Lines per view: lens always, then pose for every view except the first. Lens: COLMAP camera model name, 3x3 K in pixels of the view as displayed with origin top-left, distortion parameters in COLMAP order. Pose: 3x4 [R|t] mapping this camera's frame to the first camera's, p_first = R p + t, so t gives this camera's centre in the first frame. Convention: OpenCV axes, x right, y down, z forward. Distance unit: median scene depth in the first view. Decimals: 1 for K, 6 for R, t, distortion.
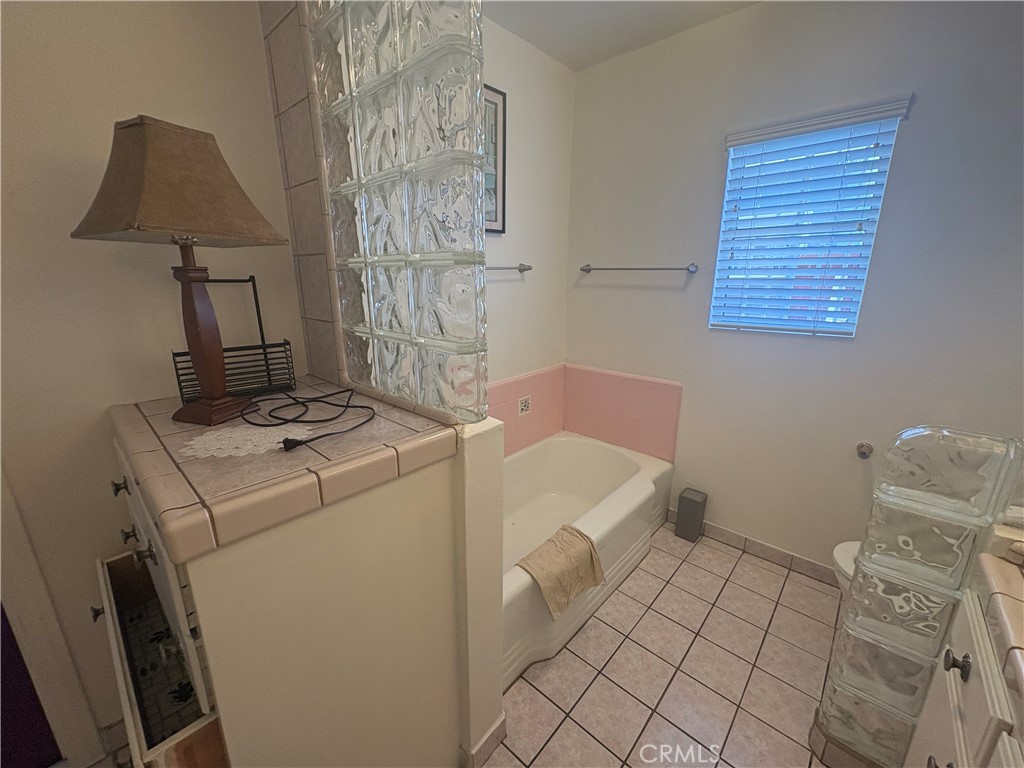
lens RADIAL K [[409.0, 0, 512.2], [0, 409.0, 385.9], [0, 0, 1]] dist [0.001161, -0.000089]
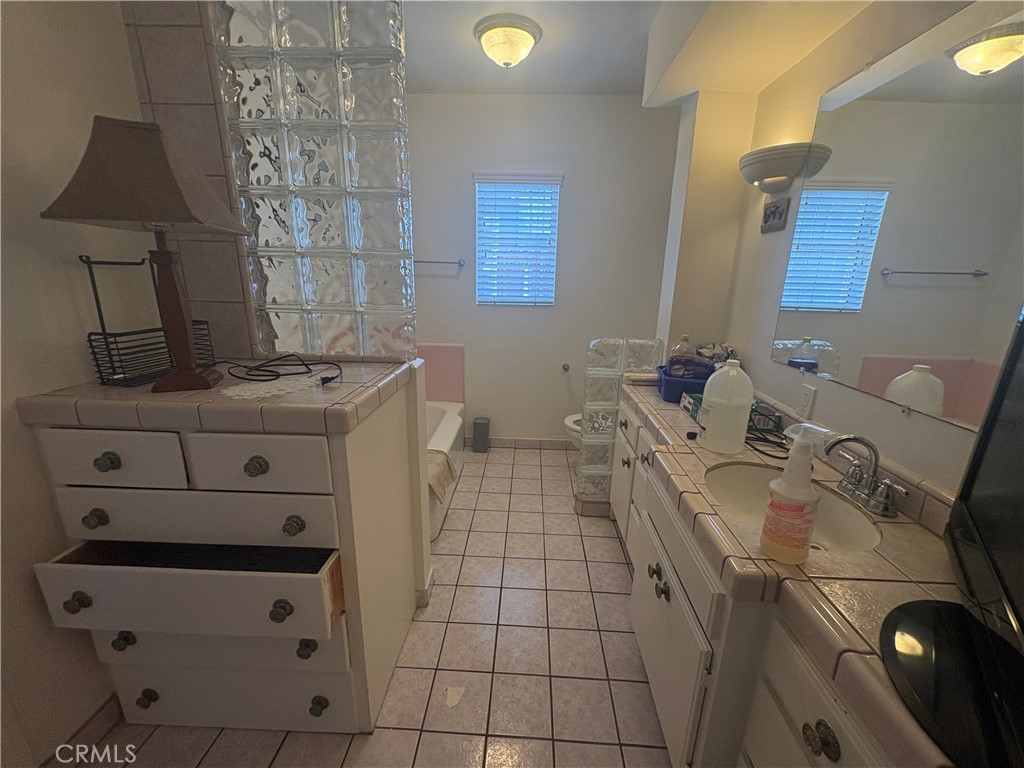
lens RADIAL K [[409.0, 0, 513.0], [0, 409.0, 384.7], [0, 0, 1]] dist [0.001161, -0.000089]
pose [[0.768875, -0.155720, 0.620148, -0.474204], [0.144431, 0.987120, 0.068797, 0.078971], [-0.622874, 0.036672, 0.781462, -0.274155]]
